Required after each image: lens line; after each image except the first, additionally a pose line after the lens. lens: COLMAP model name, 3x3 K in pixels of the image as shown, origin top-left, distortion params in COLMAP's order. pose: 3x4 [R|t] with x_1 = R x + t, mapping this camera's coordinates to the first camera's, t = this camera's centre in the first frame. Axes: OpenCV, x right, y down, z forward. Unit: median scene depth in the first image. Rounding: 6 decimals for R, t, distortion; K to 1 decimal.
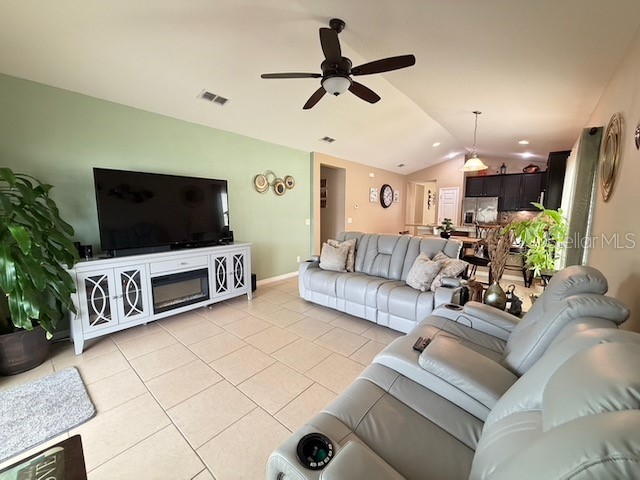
lens RADIAL K [[255.8, 0, 315.0], [0, 255.8, 239.2], [0, 0, 1]] dist [0.000503, 0.000032]
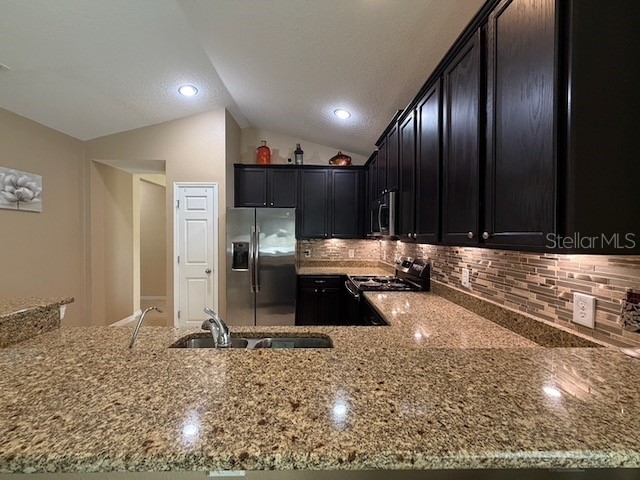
lens RADIAL K [[255.8, 0, 317.9], [0, 255.8, 239.9], [0, 0, 1]] dist [0.000503, 0.000032]
pose [[0.753044, -0.008531, 0.657915, 0.441034], [0.069123, 0.995409, -0.066211, -0.074265], [-0.654330, 0.095336, 0.750176, 0.628421]]
